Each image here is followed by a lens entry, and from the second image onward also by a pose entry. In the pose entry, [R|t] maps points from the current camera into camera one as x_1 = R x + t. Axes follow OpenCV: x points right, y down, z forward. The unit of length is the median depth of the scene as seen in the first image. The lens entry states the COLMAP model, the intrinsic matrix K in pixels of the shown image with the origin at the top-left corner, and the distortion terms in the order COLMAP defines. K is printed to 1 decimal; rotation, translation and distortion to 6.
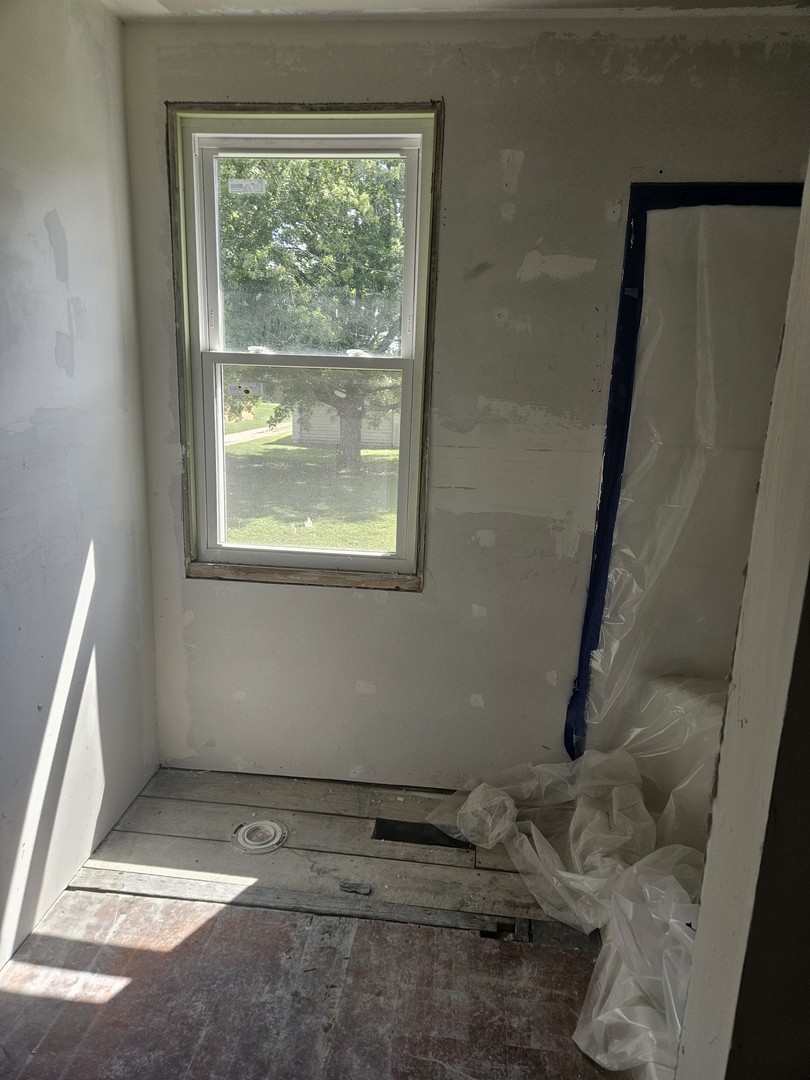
lens RADIAL K [[719.2, 0, 400.8], [0, 719.2, 543.1], [0, 0, 1]] dist [0.079518, -0.061068]
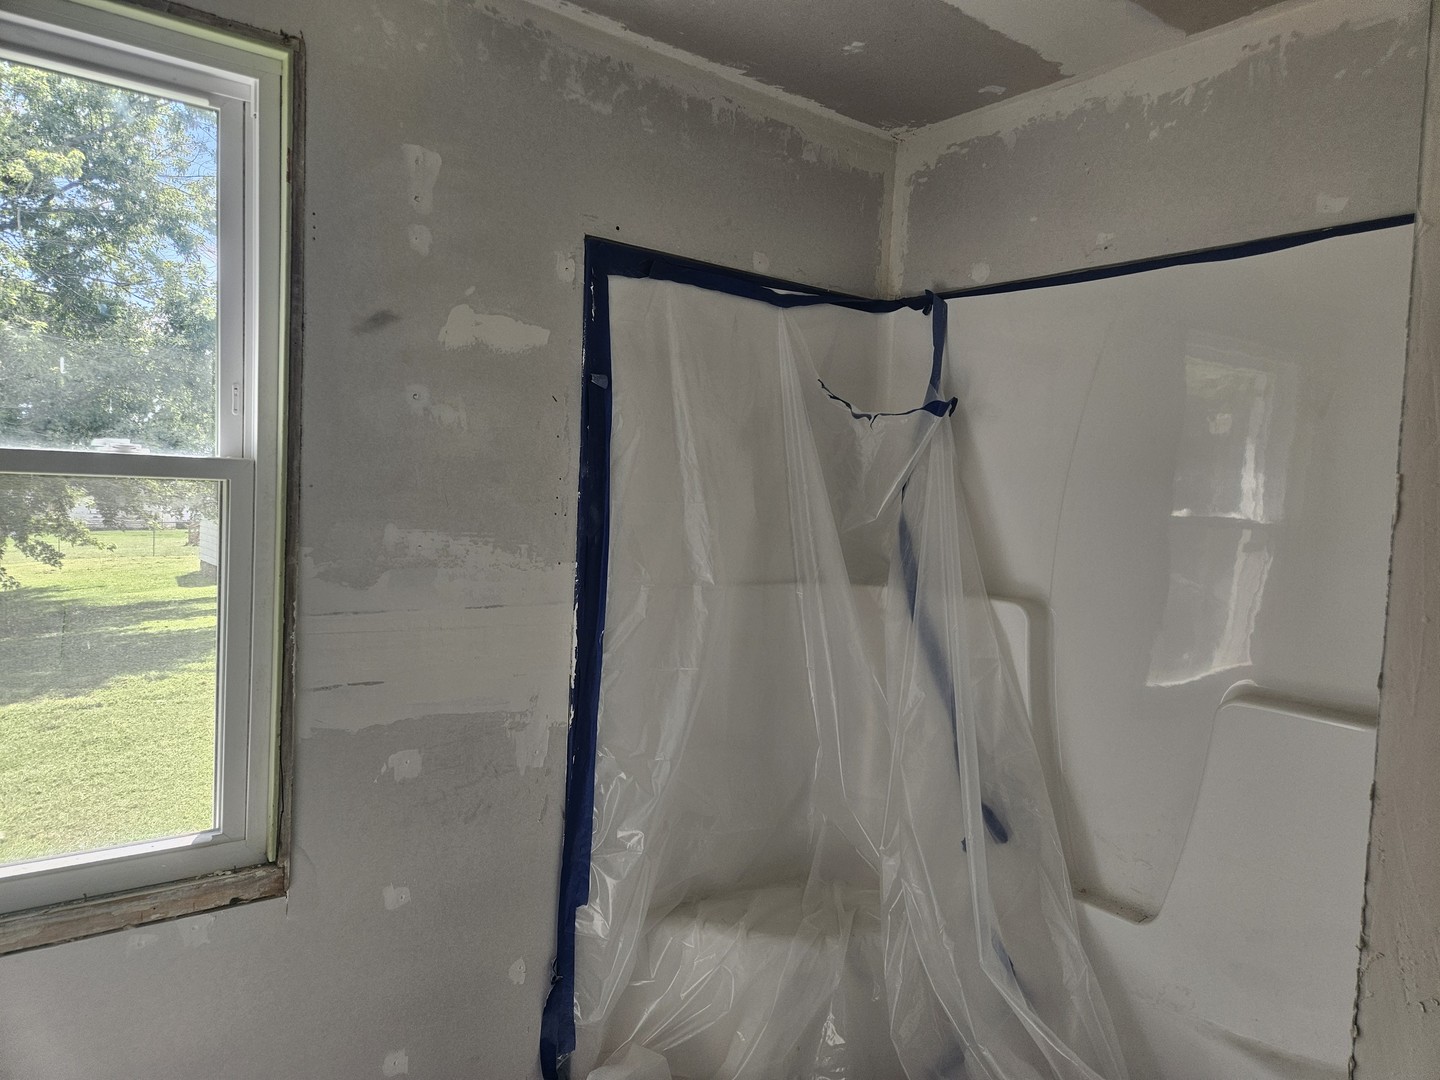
lens RADIAL K [[958.9, 0, 718.7], [0, 958.9, 549.3], [0, 0, 1]] dist [0.079518, -0.061068]
pose [[0.715371, -0.044663, 0.697316, -0.248003], [0.147802, 0.985046, -0.088537, -0.074515], [-0.682934, 0.166401, 0.711274, 0.258961]]
